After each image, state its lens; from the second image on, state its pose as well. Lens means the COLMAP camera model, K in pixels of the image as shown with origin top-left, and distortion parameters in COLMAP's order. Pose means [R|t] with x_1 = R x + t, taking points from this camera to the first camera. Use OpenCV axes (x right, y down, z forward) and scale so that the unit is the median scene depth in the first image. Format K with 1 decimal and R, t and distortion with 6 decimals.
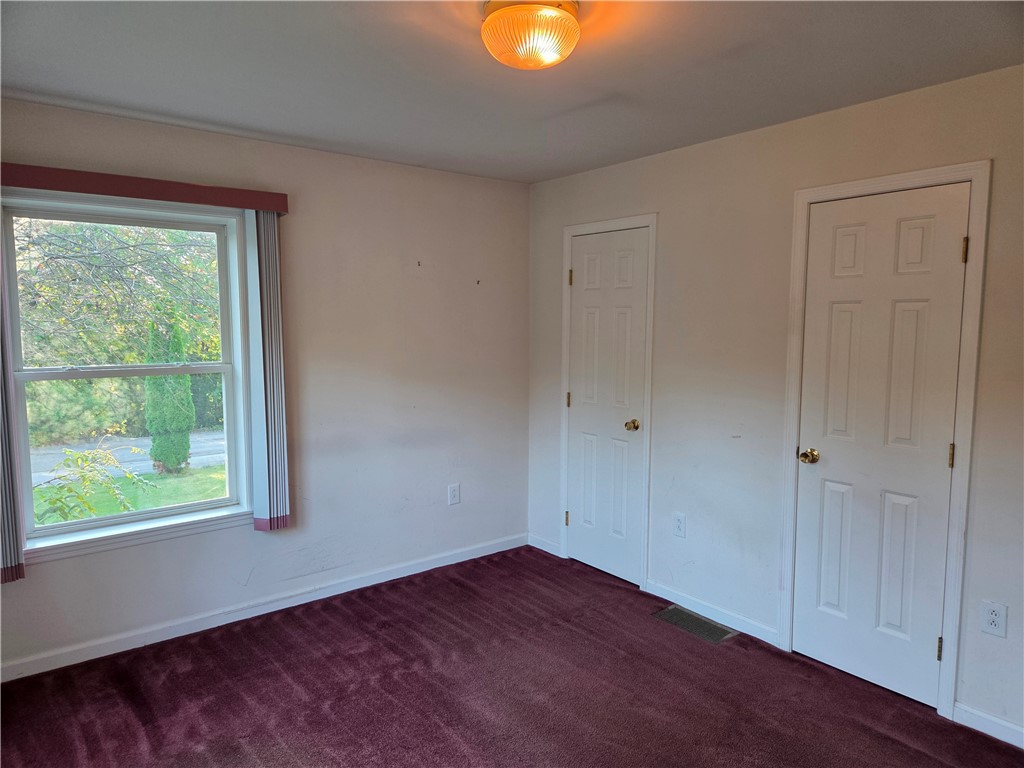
lens RADIAL K [[690.3, 0, 513.6], [0, 690.3, 387.6], [0, 0, 1]] dist [0.066151, -0.003753]
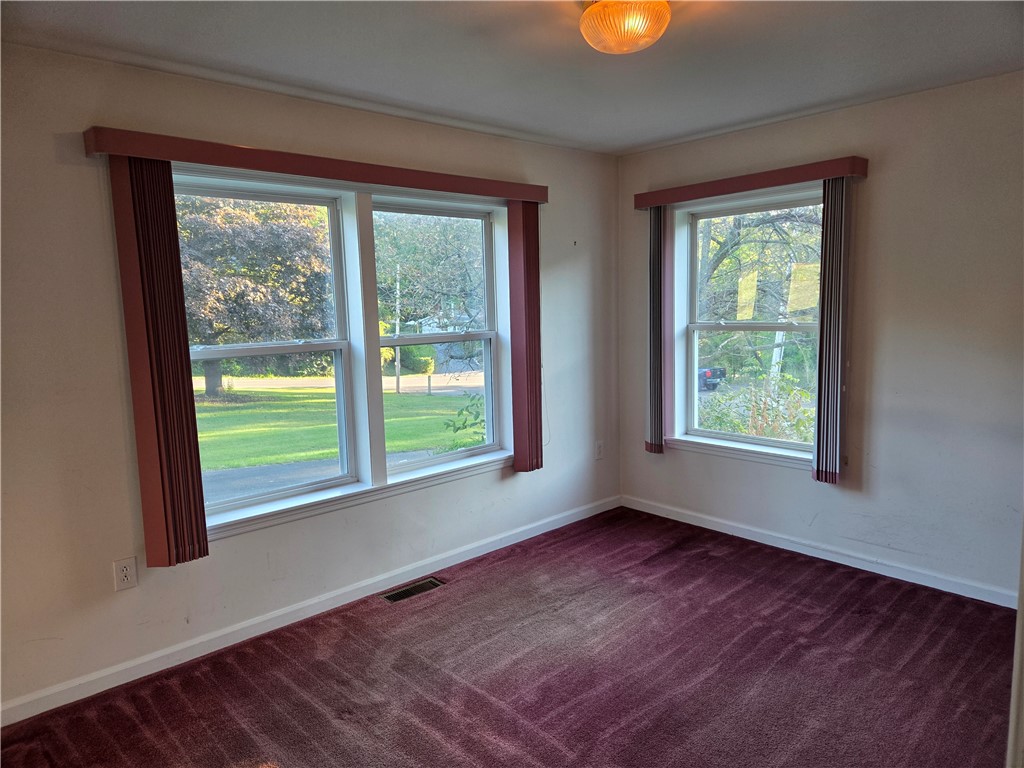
lens RADIAL K [[690.3, 0, 513.5], [0, 690.3, 383.9], [0, 0, 1]] dist [0.066151, -0.003753]
pose [[0.079106, 0.116558, -0.990028, 0.692587], [-0.070686, 0.991297, 0.111060, -0.030412], [0.994357, 0.061195, 0.086657, 0.456260]]
